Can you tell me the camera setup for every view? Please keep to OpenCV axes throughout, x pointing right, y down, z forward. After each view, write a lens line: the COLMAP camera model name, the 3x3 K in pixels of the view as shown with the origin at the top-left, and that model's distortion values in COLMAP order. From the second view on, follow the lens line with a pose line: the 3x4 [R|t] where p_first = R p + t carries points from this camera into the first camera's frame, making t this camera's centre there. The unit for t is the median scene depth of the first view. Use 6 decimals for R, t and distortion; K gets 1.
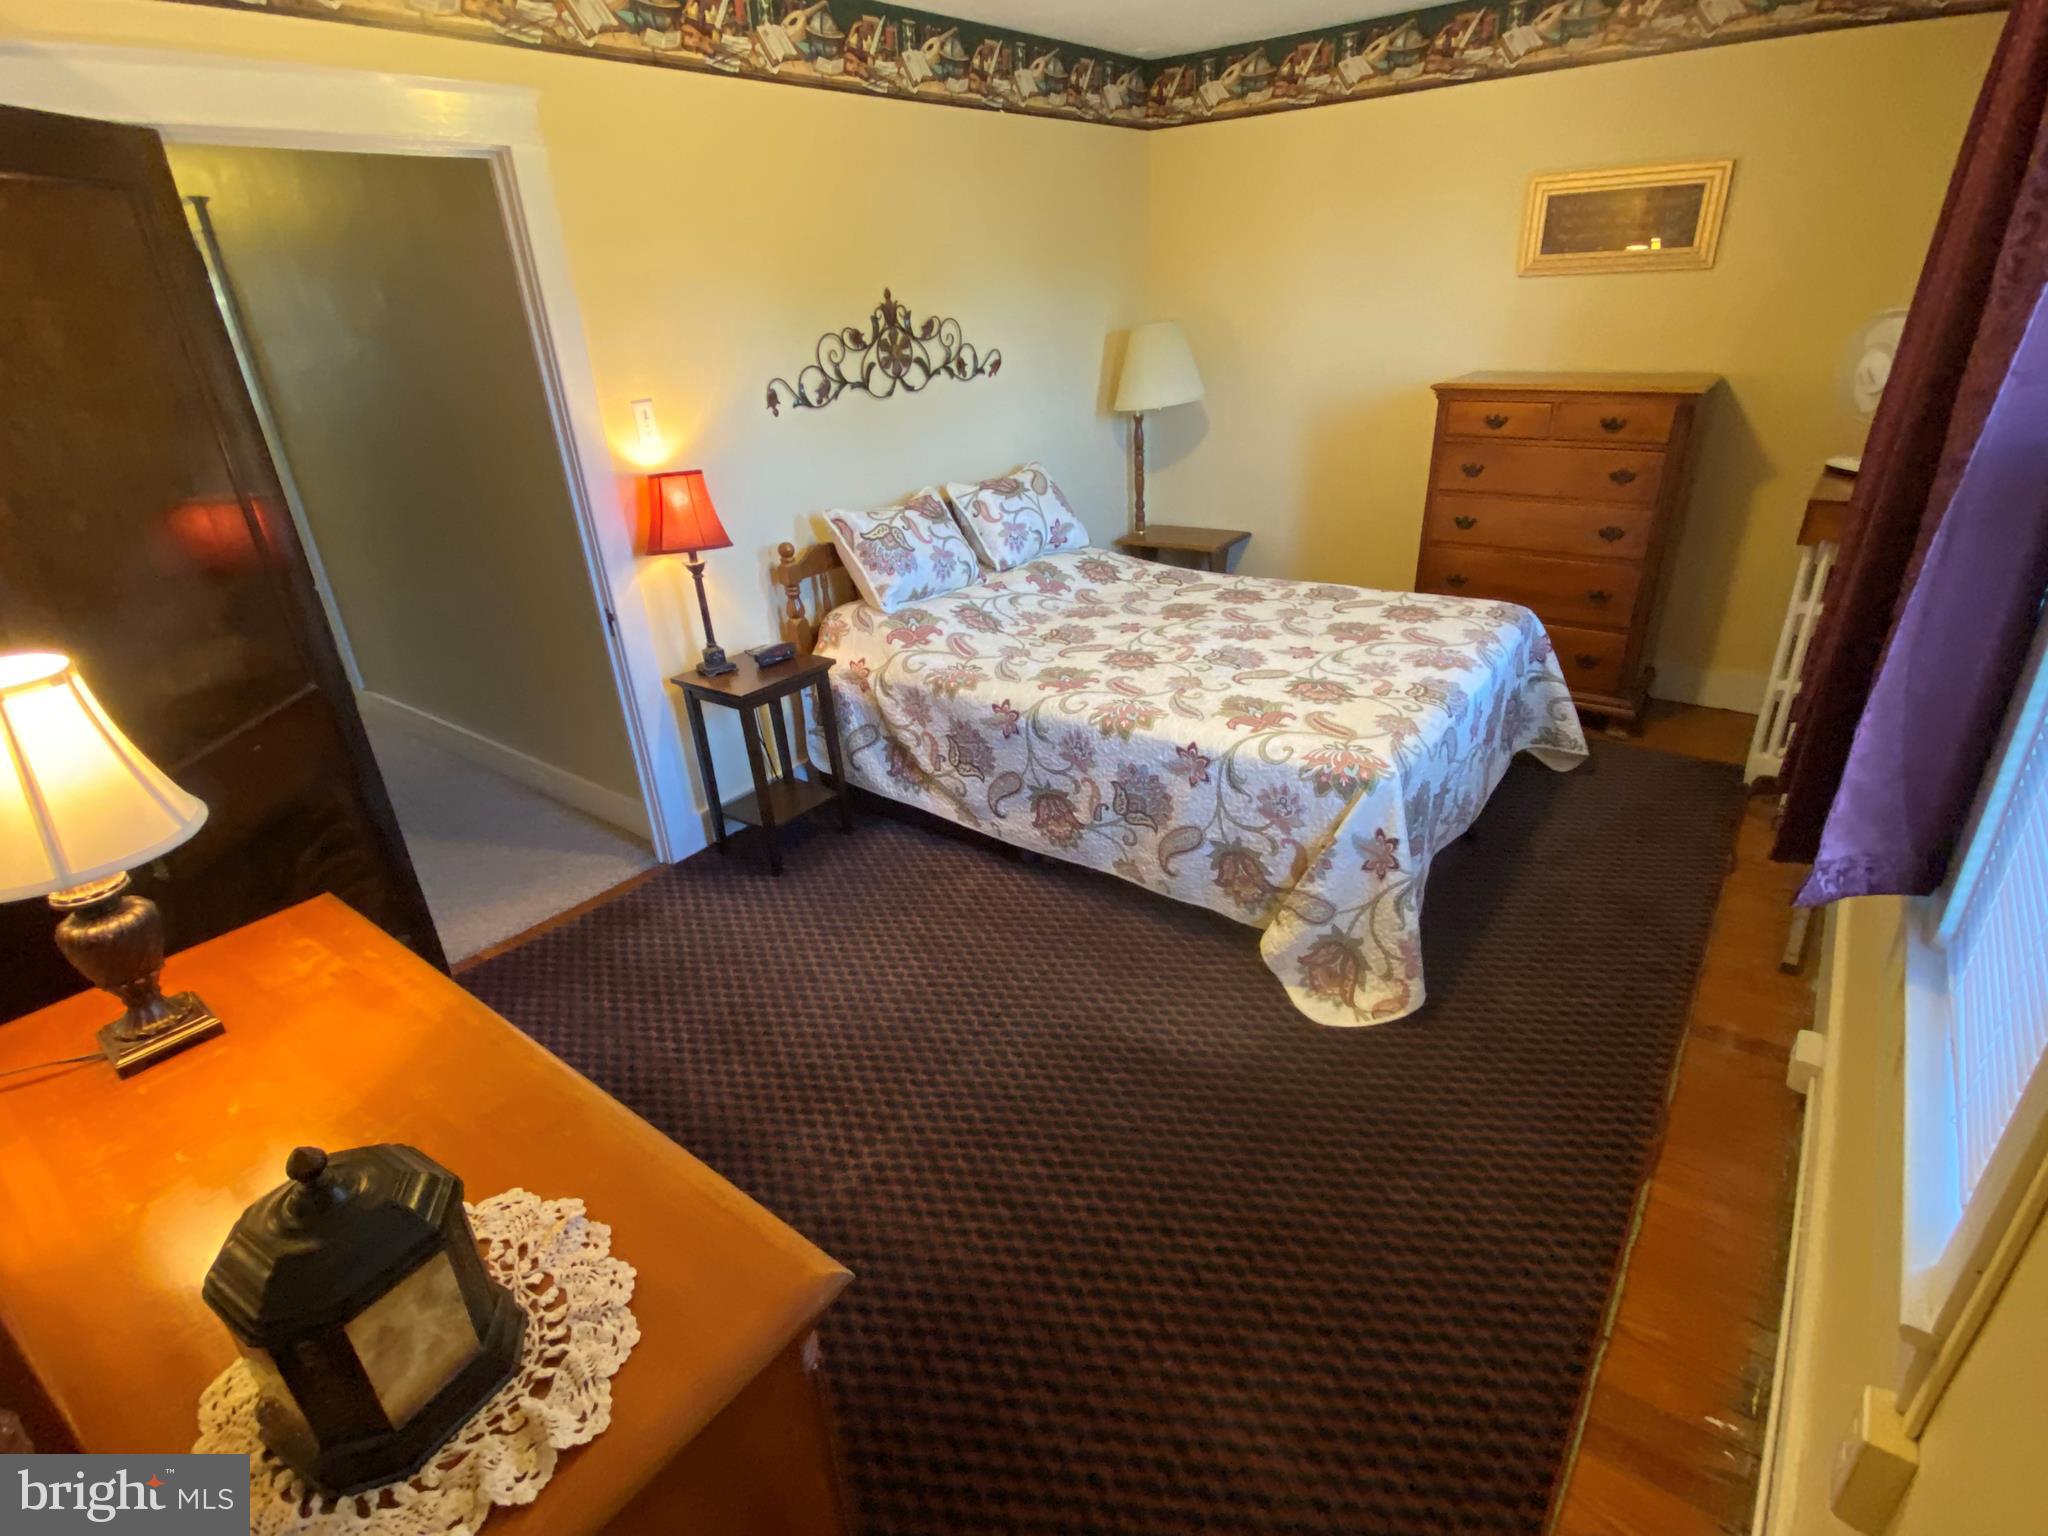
lens RADIAL K [[1053.3, 0, 1007.5], [0, 1053.3, 789.4], [0, 0, 1]] dist [0.043603, -0.039668]
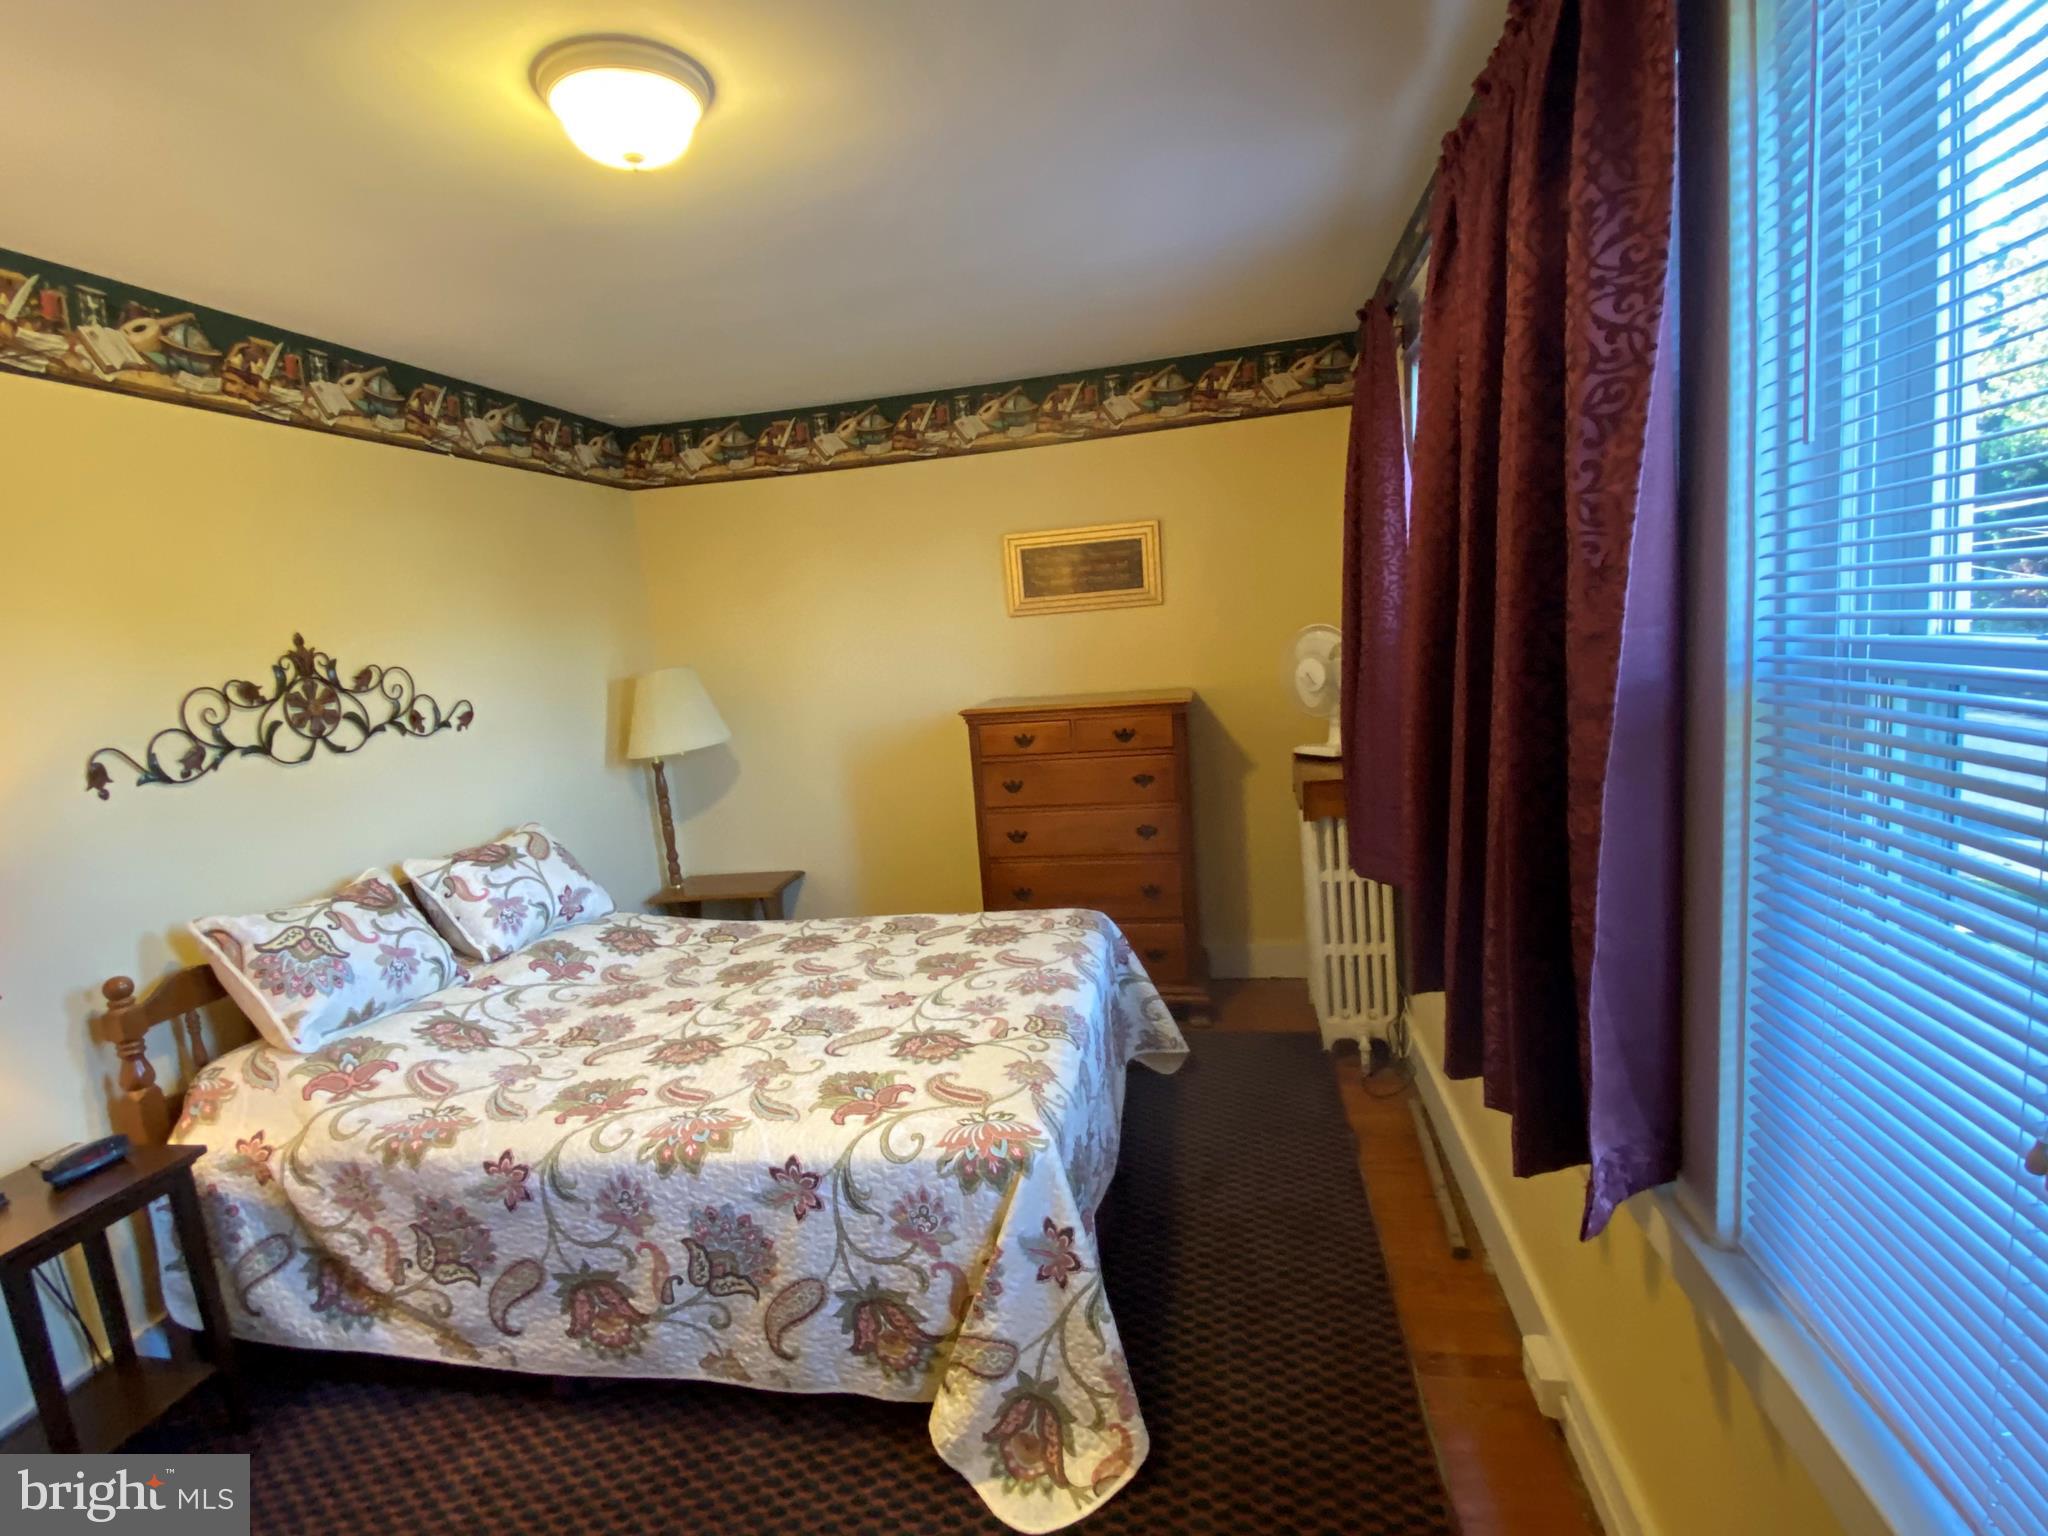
lens RADIAL K [[1053.3, 0, 1041.7], [0, 1053.3, 769.4], [0, 0, 1]] dist [0.043603, -0.039668]
pose [[0.890573, -0.082713, 0.447257, 0.017432], [0.223376, 0.936109, -0.271665, -0.044862], [-0.396212, 0.341844, 0.852149, 0.159265]]
